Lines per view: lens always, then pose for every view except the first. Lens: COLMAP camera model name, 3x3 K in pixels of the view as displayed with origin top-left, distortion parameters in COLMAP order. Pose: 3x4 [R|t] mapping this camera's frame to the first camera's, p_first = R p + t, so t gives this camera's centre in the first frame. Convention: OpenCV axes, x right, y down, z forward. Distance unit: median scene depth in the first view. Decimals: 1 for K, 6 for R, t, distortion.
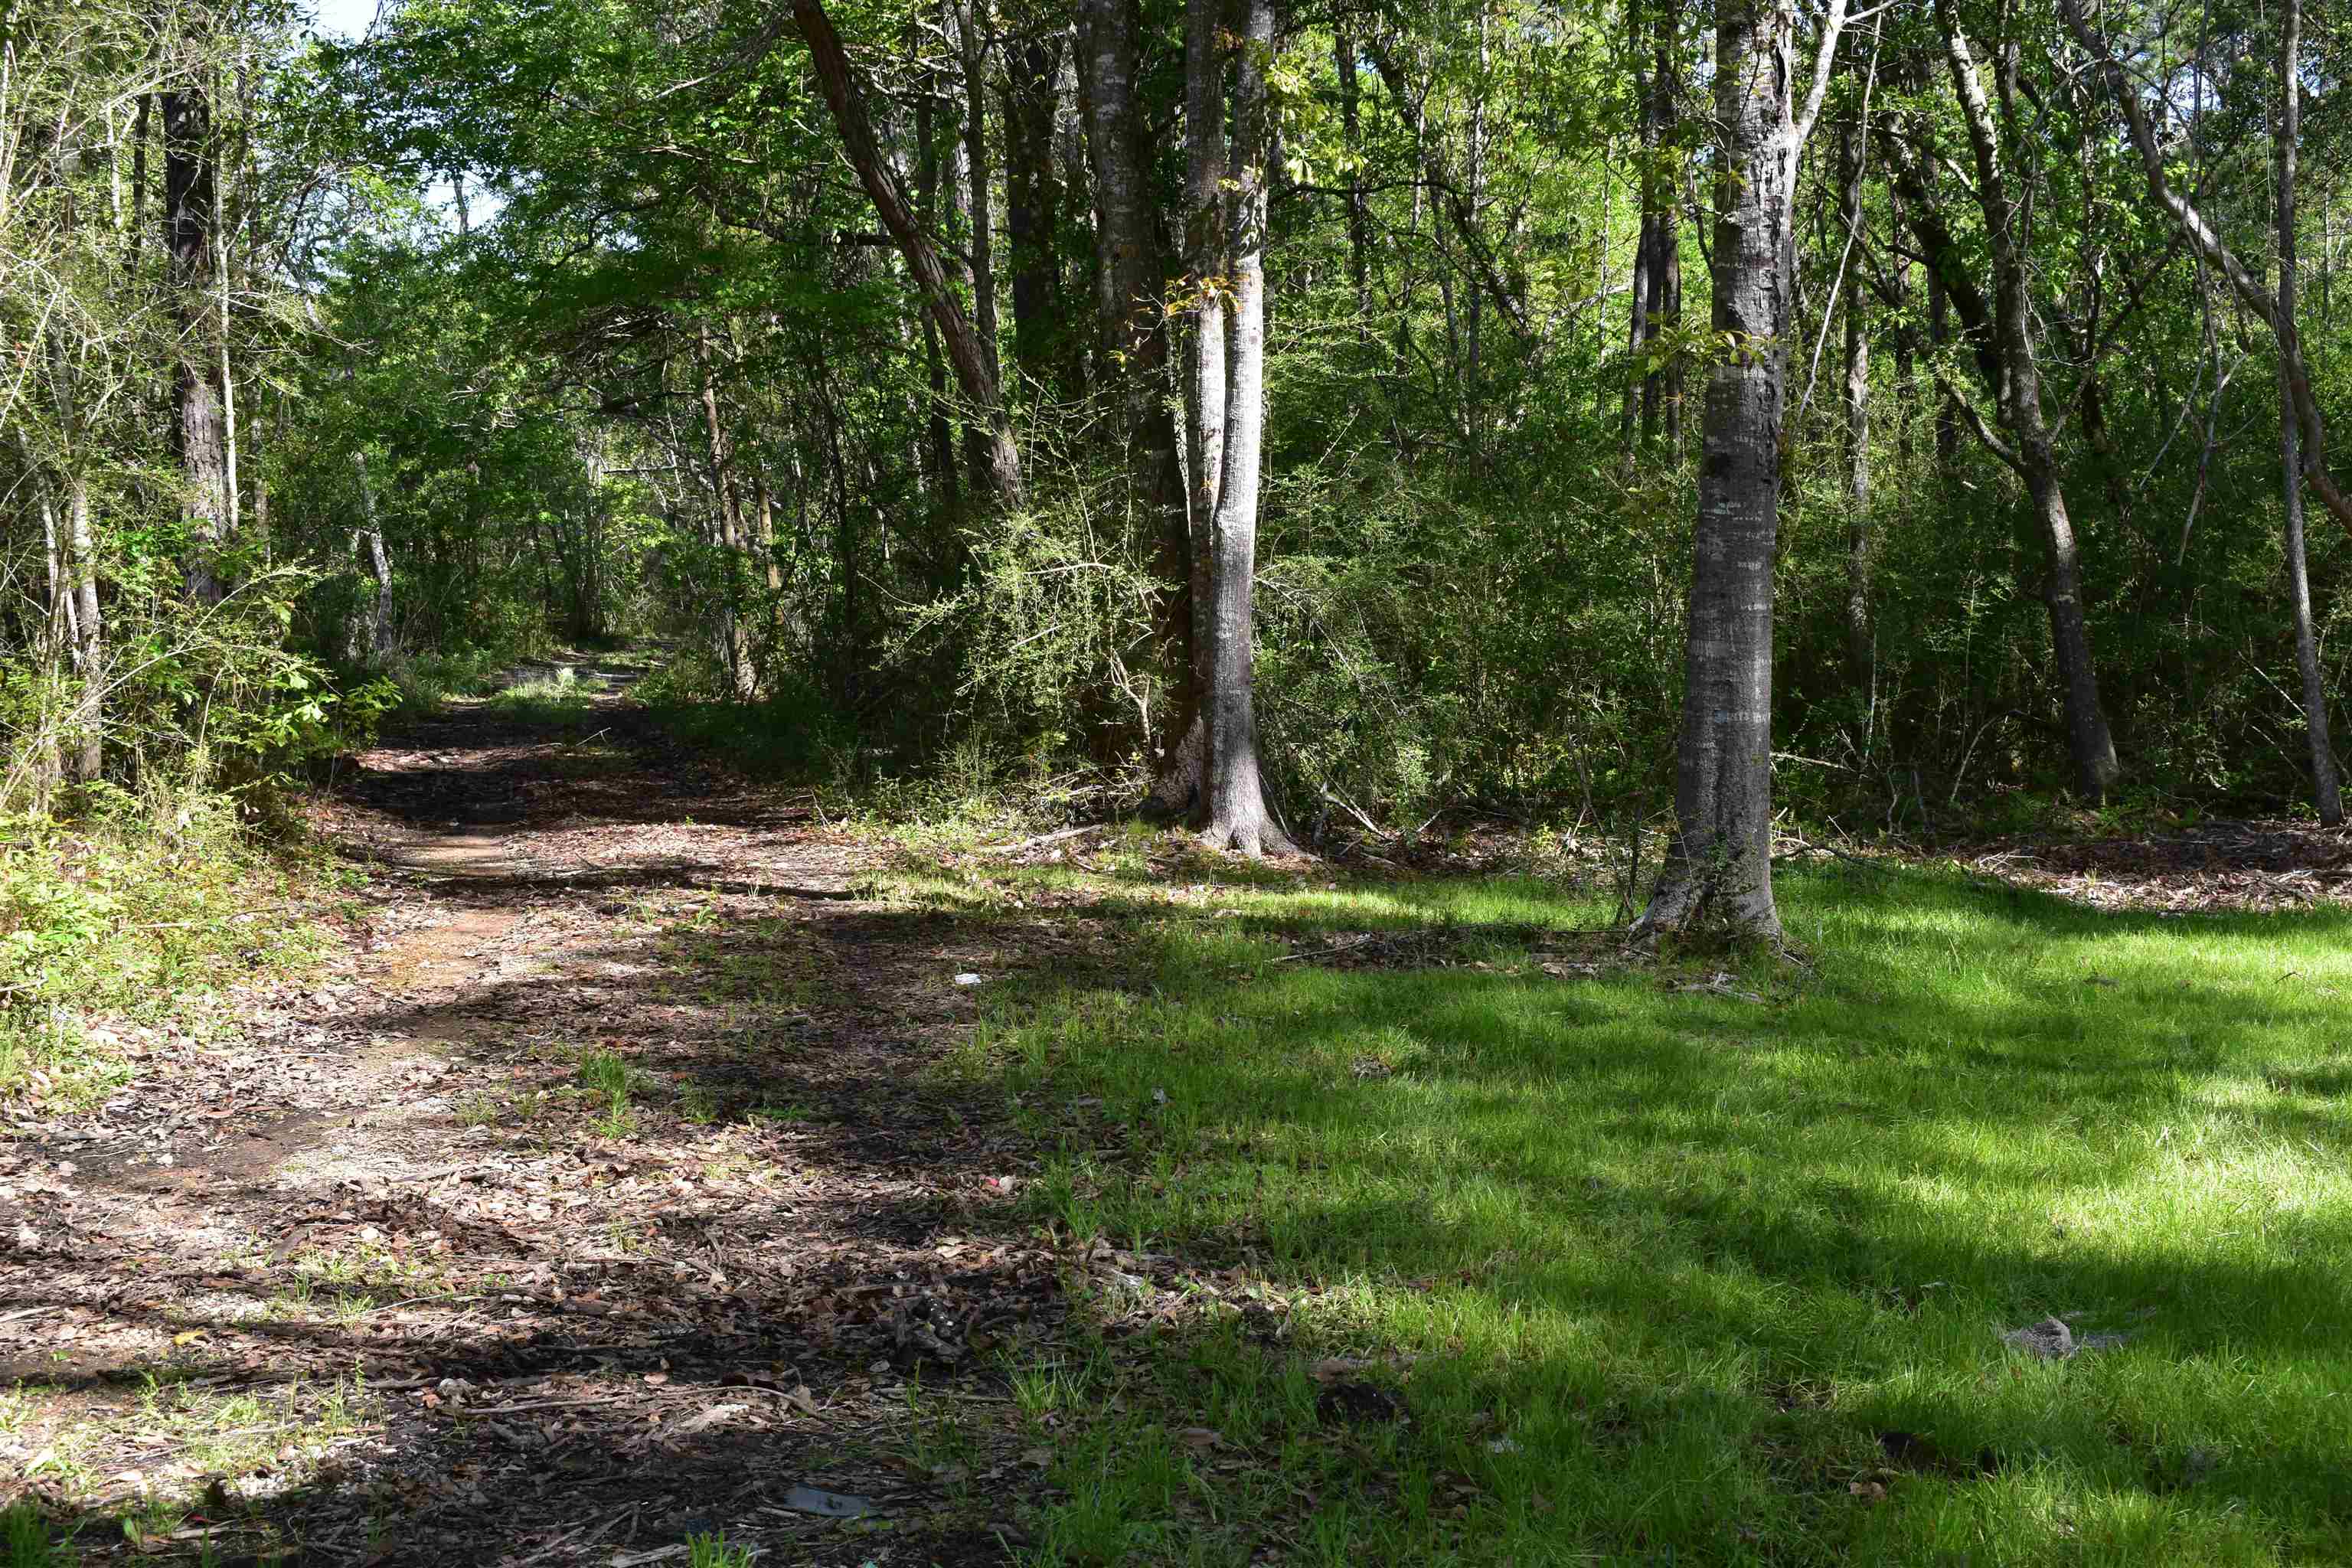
lens RADIAL K [[3447.3, 0, 1176.0], [0, 3447.3, 784.0], [0, 0, 1]] dist [0.005917, 0.000908]
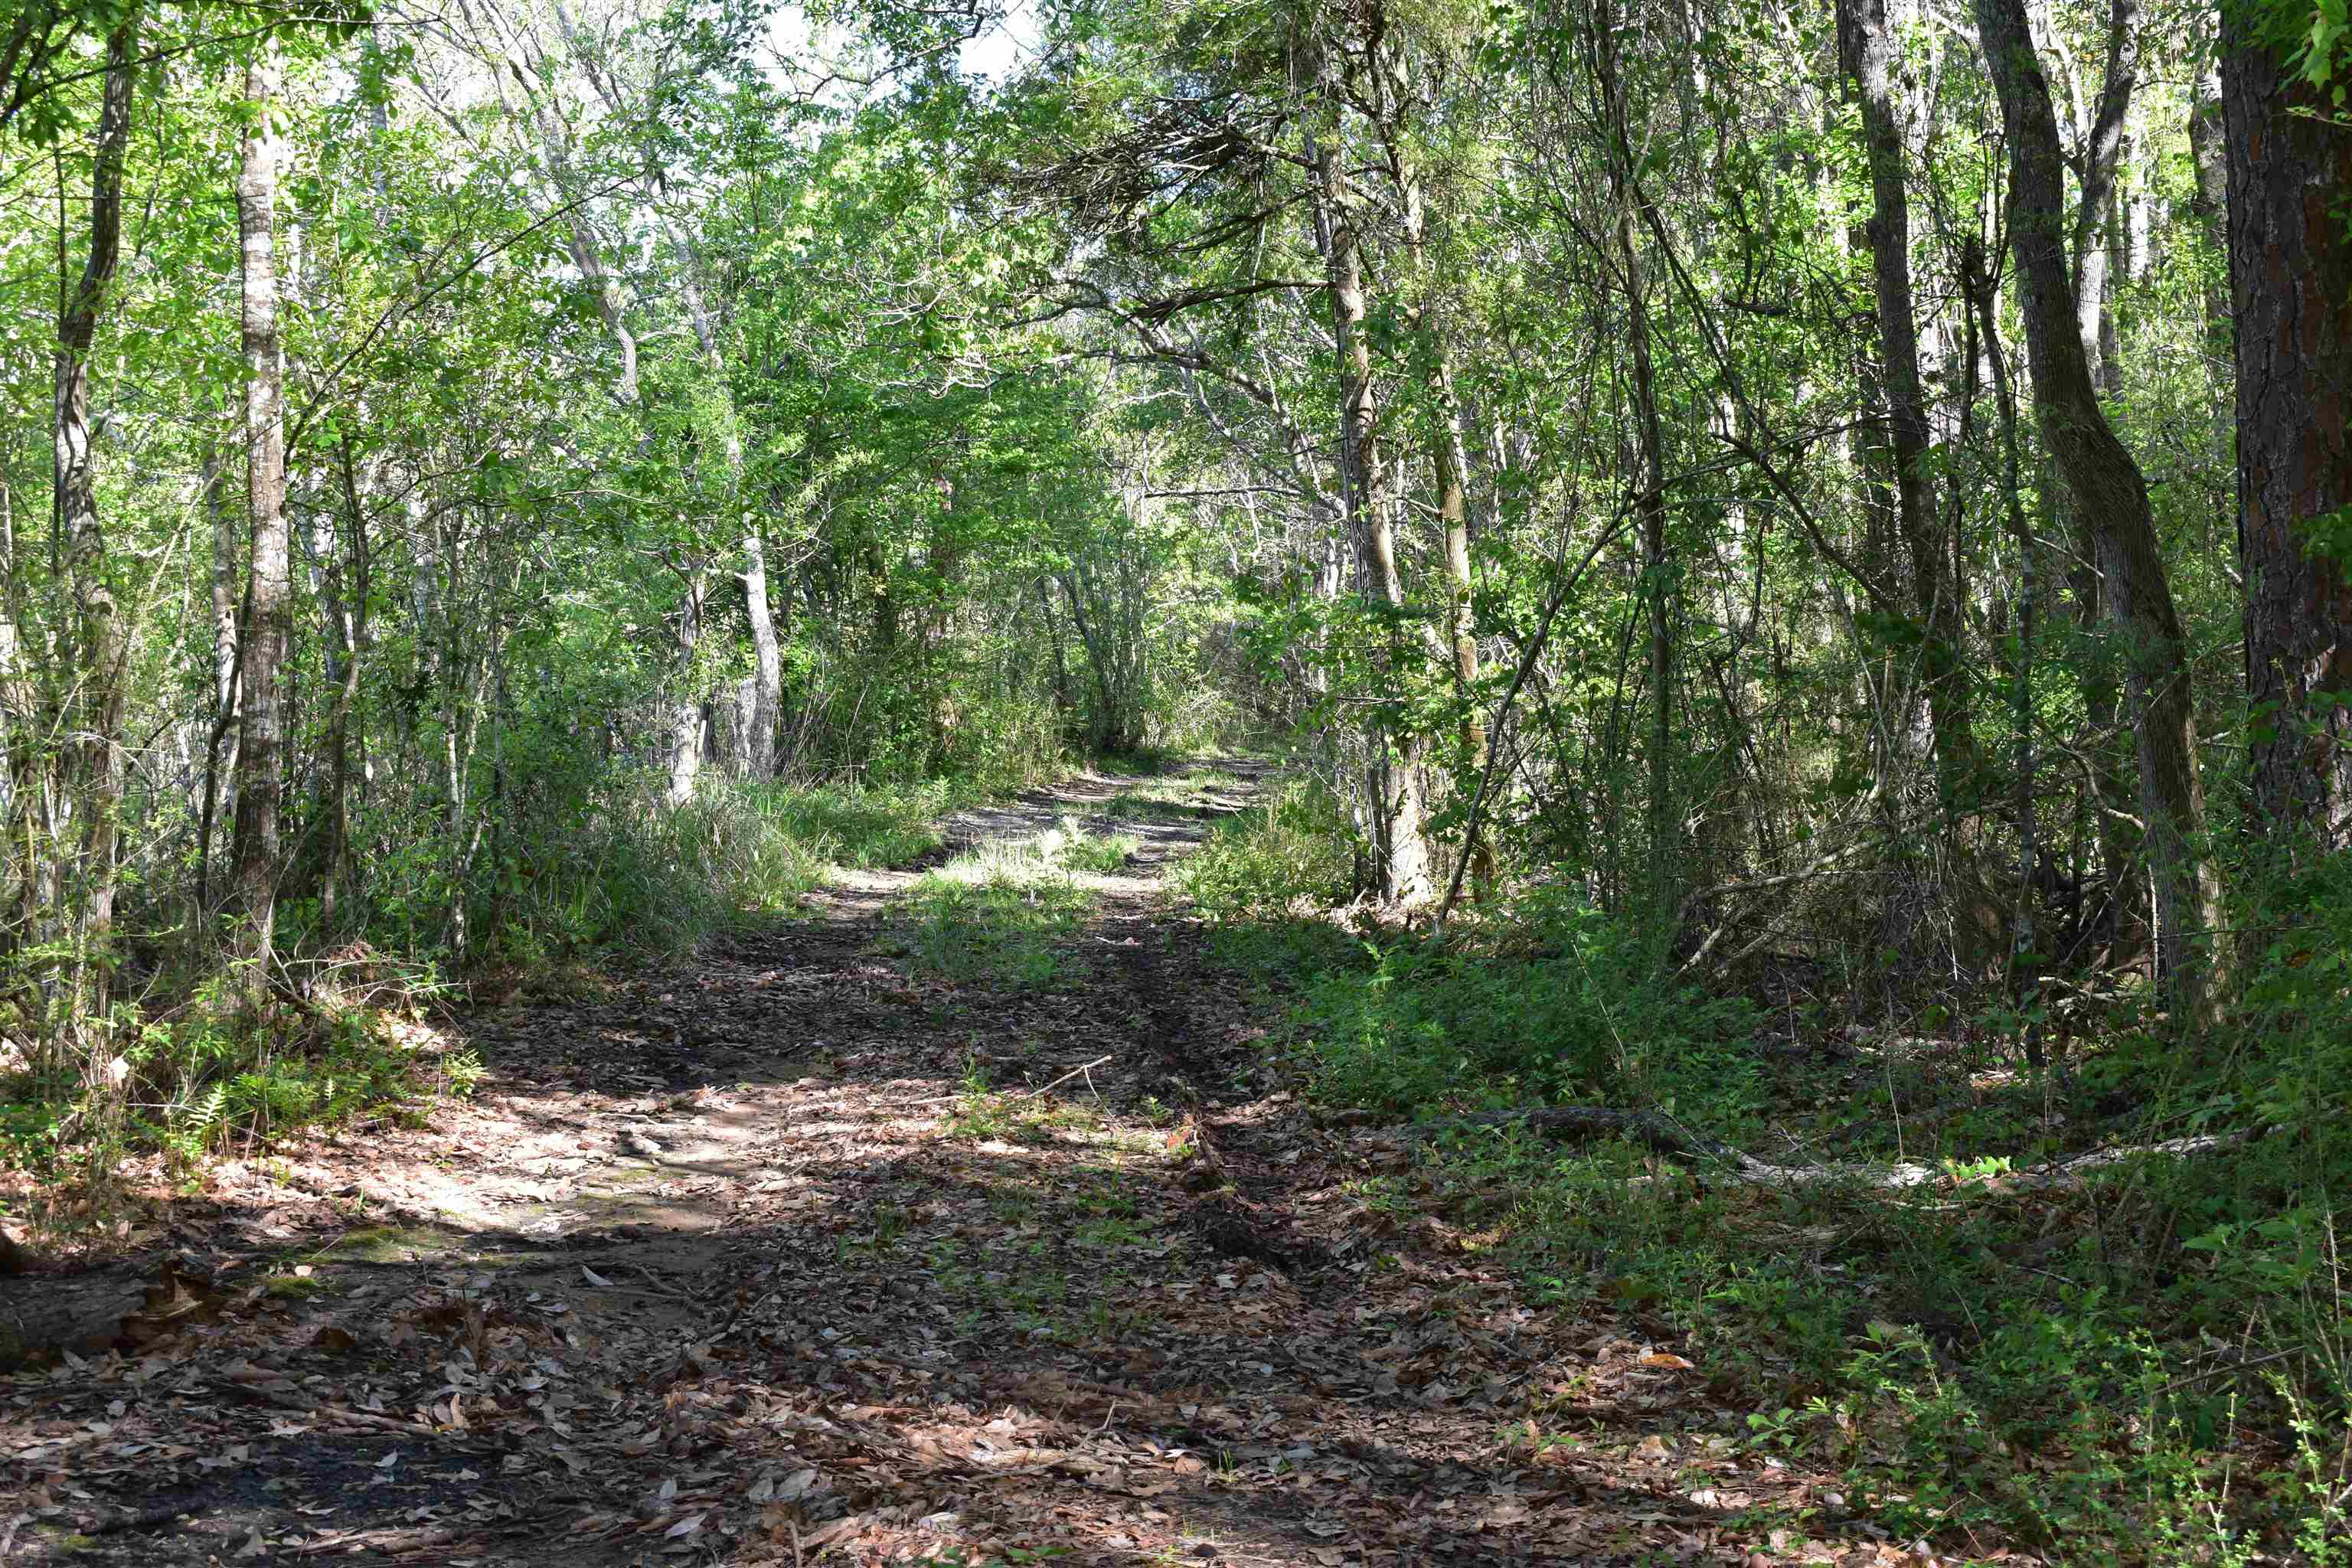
lens RADIAL K [[3866.6, 0, 1176.0], [0, 3866.6, 784.0], [0, 0, 1]] dist [-0.001670, -0.000840]
pose [[0.987315, 0.020414, -0.157457, -0.048791], [-0.025315, 0.999253, -0.029186, -0.017187], [0.156743, 0.032802, 0.987095, 0.308888]]
